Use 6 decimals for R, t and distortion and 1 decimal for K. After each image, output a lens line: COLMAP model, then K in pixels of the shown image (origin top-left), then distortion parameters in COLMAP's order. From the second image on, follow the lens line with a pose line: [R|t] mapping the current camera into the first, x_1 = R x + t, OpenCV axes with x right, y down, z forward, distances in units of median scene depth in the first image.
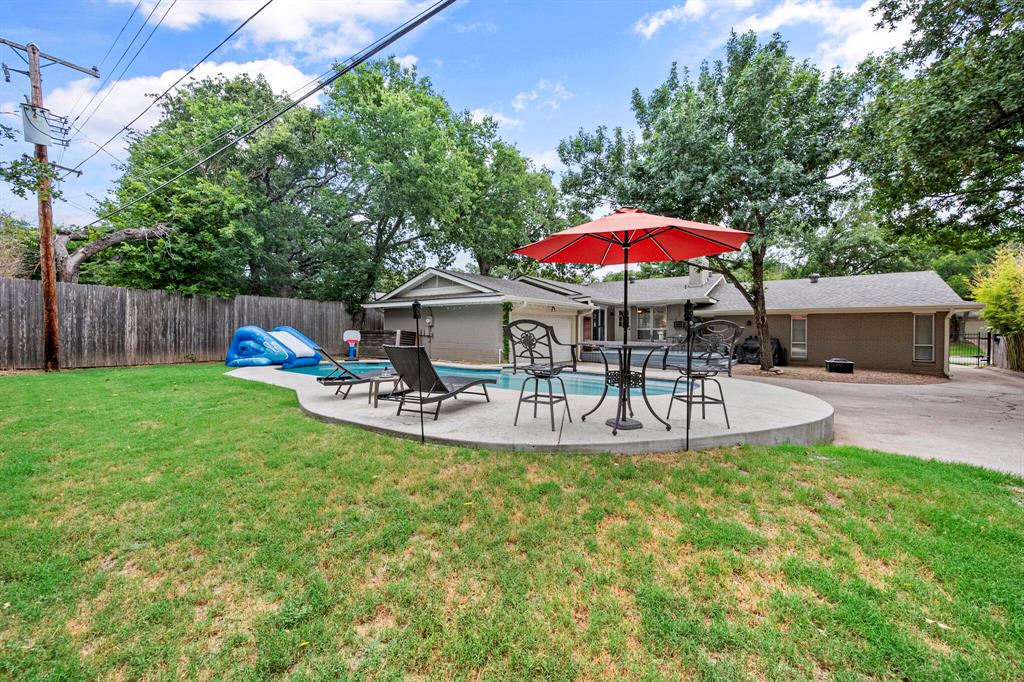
lens RADIAL K [[407.5, 0, 511.0], [0, 407.5, 327.2], [0, 0, 1]] dist [-0.000629, -0.000372]
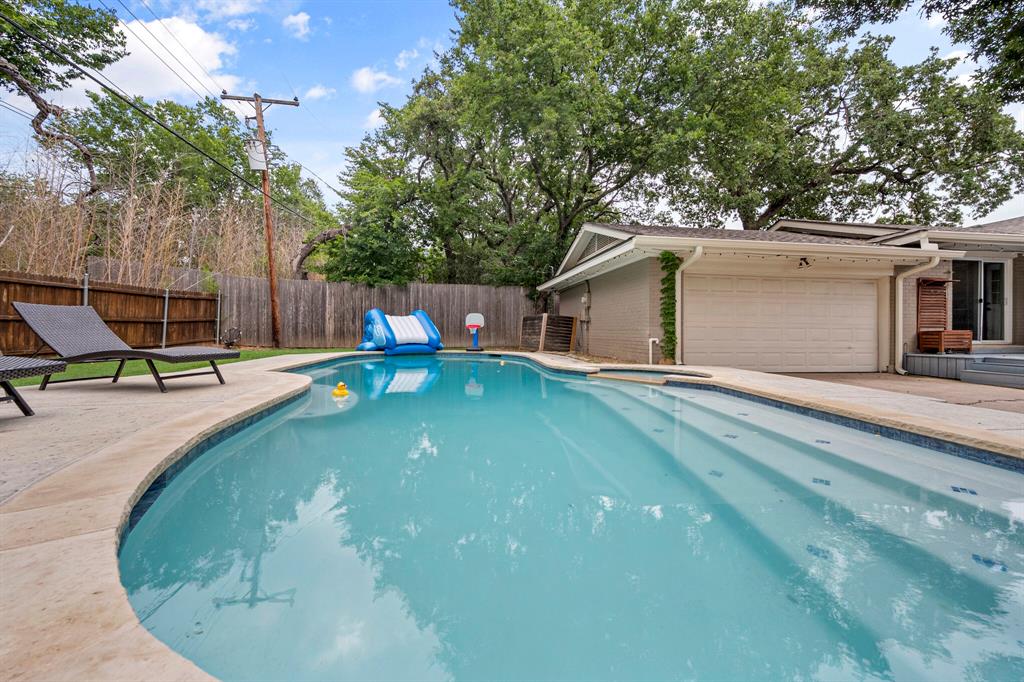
lens RADIAL K [[407.5, 0, 511.0], [0, 407.5, 327.2], [0, 0, 1]] dist [-0.000629, -0.000372]
pose [[0.729422, -0.008708, -0.684009, 0.216341], [0.005221, 0.999961, -0.007163, 0.042171], [0.684044, 0.001654, 0.729439, 0.469904]]
